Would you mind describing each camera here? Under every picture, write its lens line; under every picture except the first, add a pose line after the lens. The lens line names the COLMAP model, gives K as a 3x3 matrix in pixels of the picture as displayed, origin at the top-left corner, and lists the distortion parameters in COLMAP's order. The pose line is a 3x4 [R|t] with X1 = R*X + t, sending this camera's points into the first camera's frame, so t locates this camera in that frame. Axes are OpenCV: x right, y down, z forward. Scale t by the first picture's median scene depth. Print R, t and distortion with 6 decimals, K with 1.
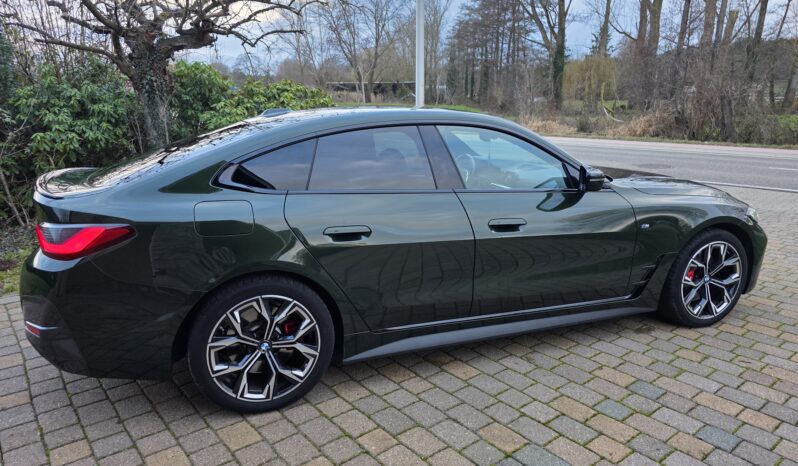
lens RADIAL K [[544.1, 0, 398.8], [0, 544.1, 227.2], [0, 0, 1]] dist [0.055168, -0.042816]
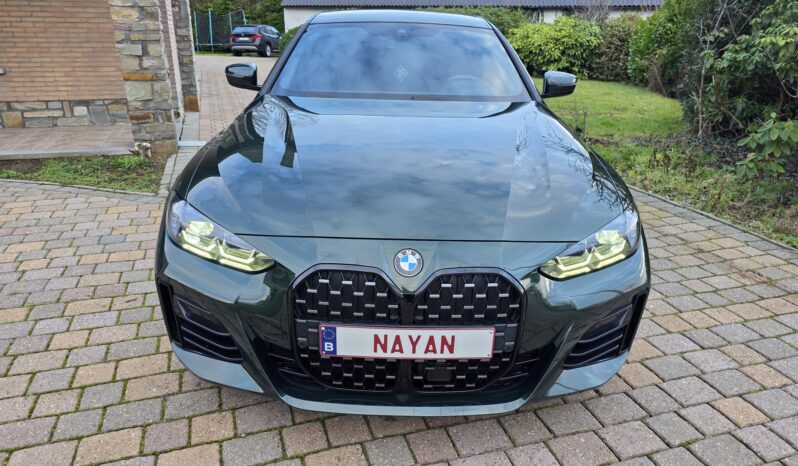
lens RADIAL K [[544.1, 0, 398.8], [0, 544.1, 227.2], [0, 0, 1]] dist [0.055168, -0.042816]
pose [[-0.361145, 0.319676, -0.876003, 1.243201], [-0.238027, 0.876683, 0.418054, -0.350744], [0.901619, 0.359491, -0.240519, 1.599099]]
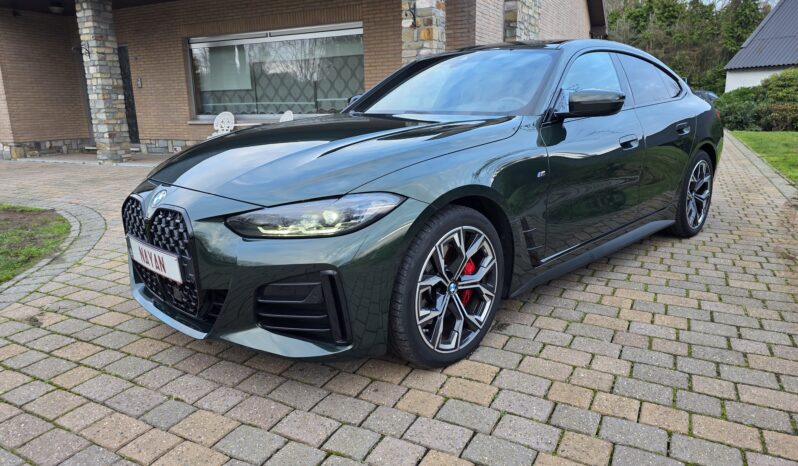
lens RADIAL K [[544.1, 0, 398.8], [0, 544.1, 227.2], [0, 0, 1]] dist [0.055168, -0.042816]
pose [[-0.923308, 0.105492, -0.369288, 0.763122], [-0.070193, 0.898990, 0.432308, -0.407178], [0.377591, 0.425075, -0.822640, 2.237290]]
